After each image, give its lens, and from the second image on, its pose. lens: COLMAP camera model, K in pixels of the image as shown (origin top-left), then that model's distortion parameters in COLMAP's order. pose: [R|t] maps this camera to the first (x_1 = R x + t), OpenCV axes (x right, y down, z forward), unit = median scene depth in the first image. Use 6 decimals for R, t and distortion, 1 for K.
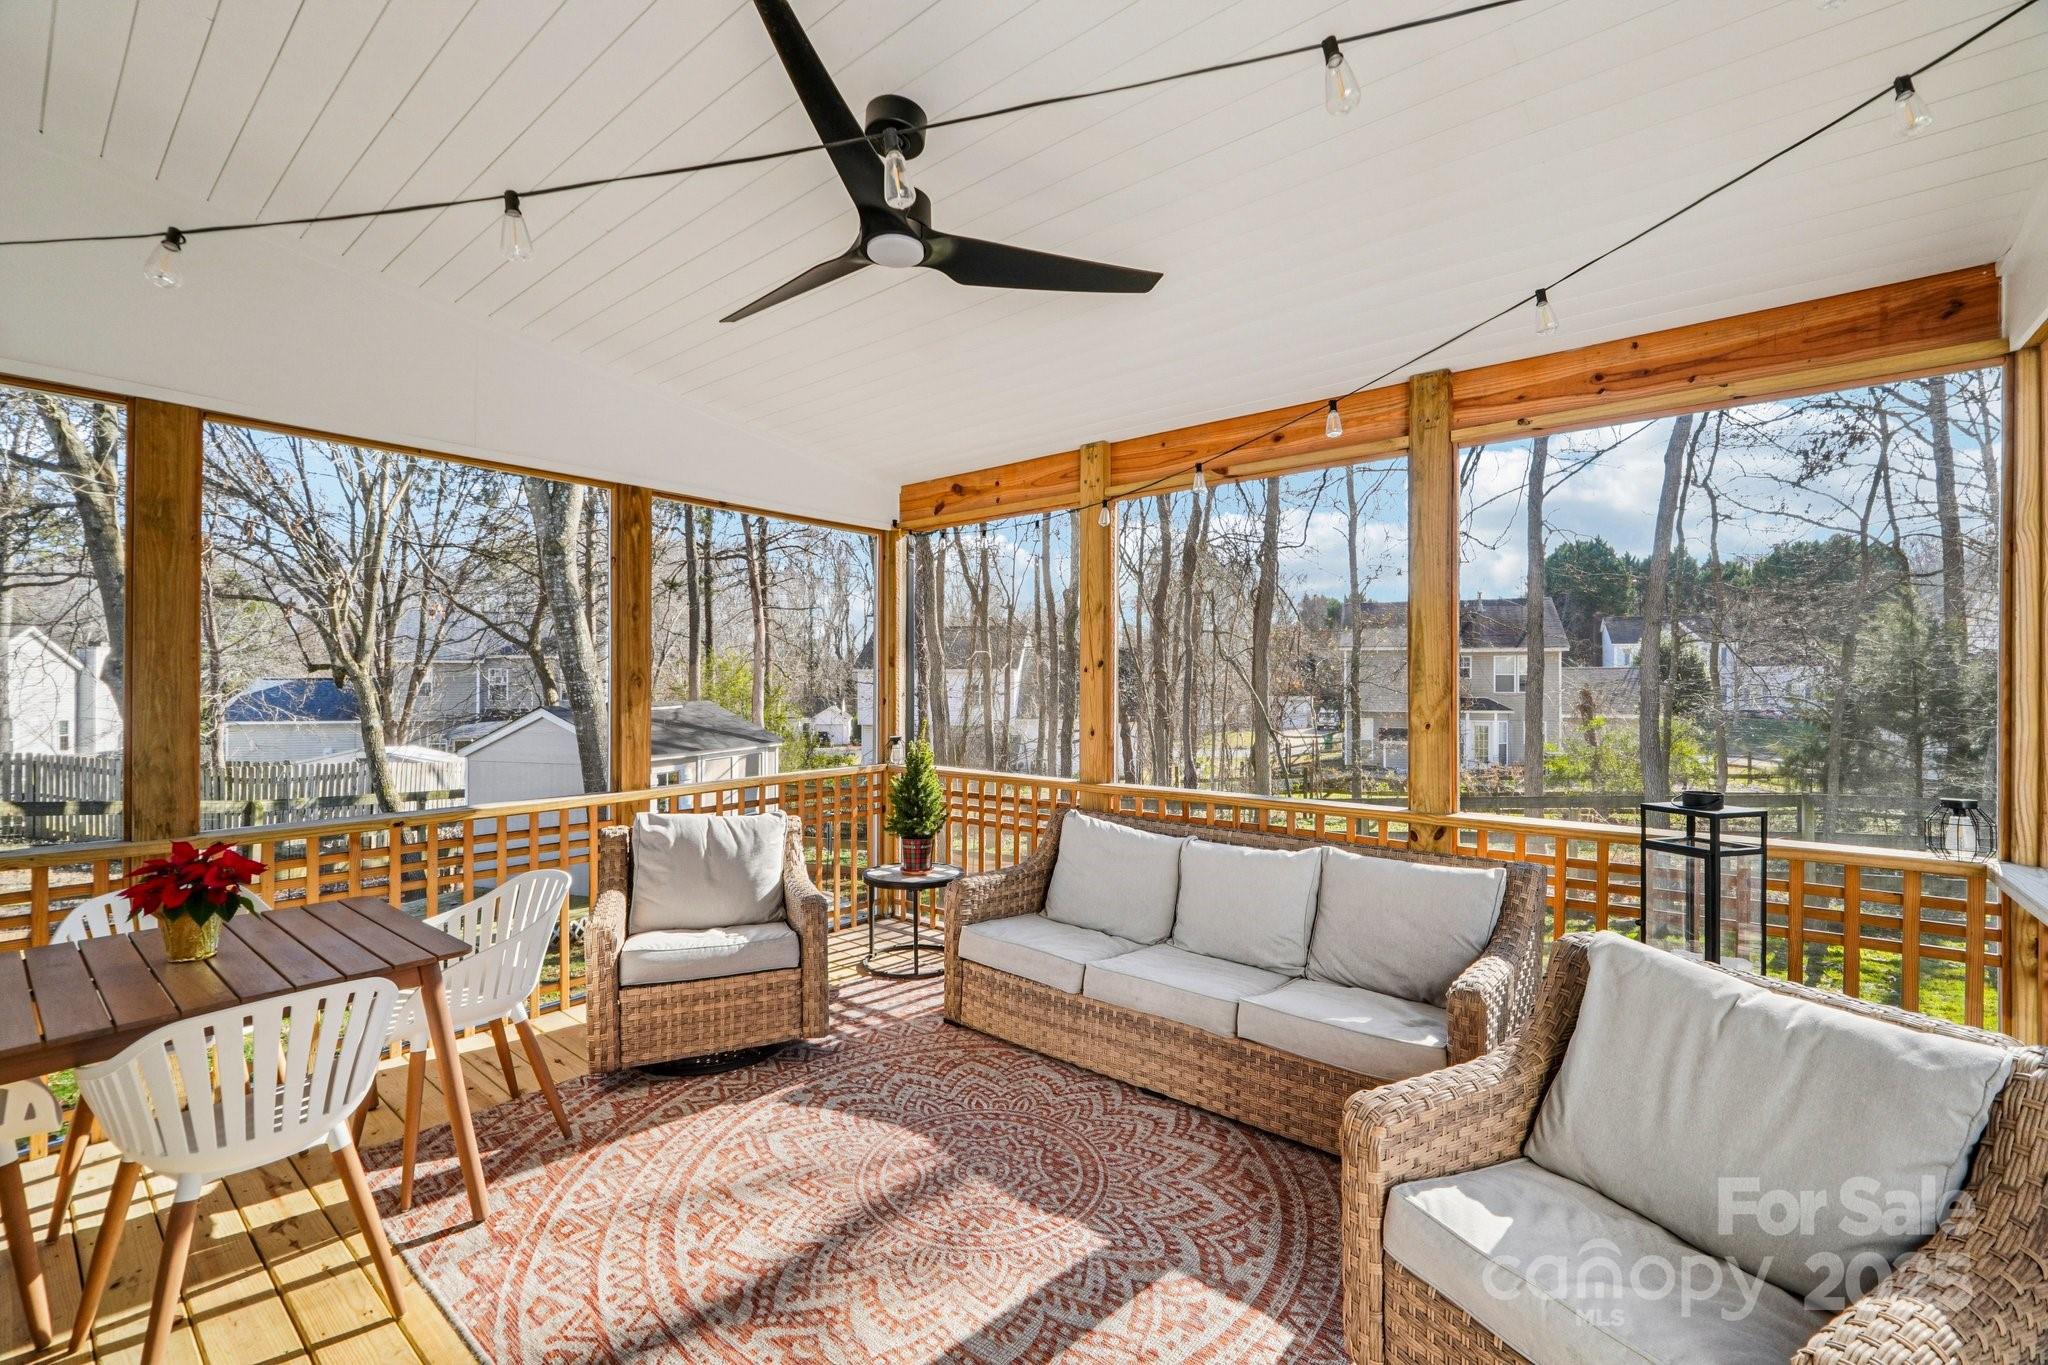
lens RADIAL K [[865.7, 0, 1024.0], [0, 865.7, 682.5], [0, 0, 1]] dist [-0.019061, 0.007486]
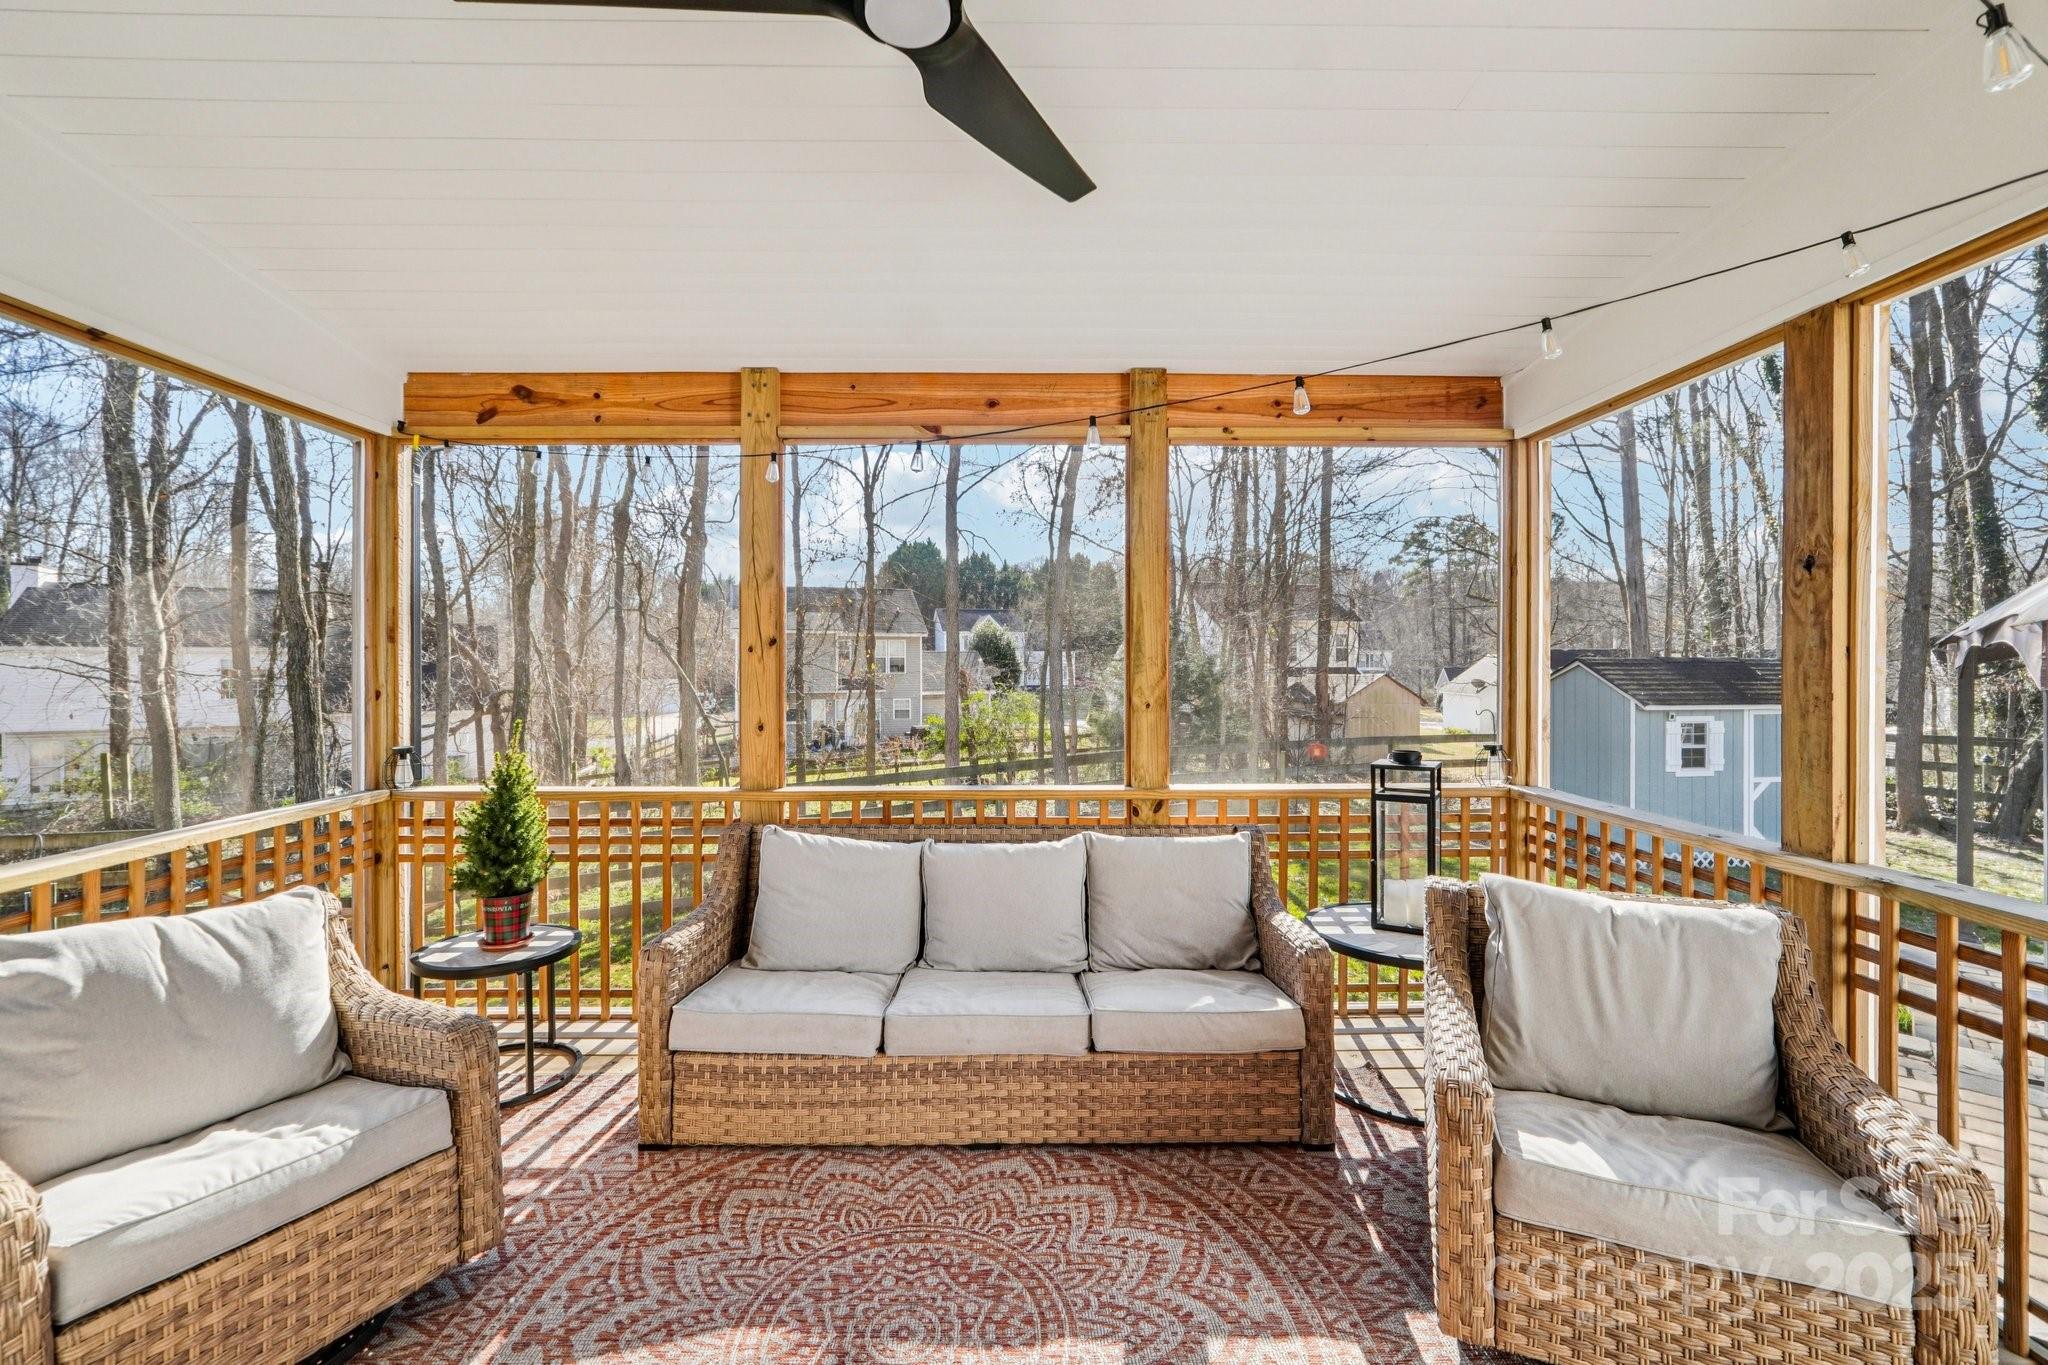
lens RADIAL K [[878.8, 0, 1022.8], [0, 878.8, 667.5], [0, 0, 1]] dist [-0.017047, 0.007451]
pose [[0.764939, -0.004876, 0.644084, -0.339504], [0.002633, 0.999987, 0.004443, -0.000864], [-0.644097, -0.001702, 0.764942, 0.282637]]
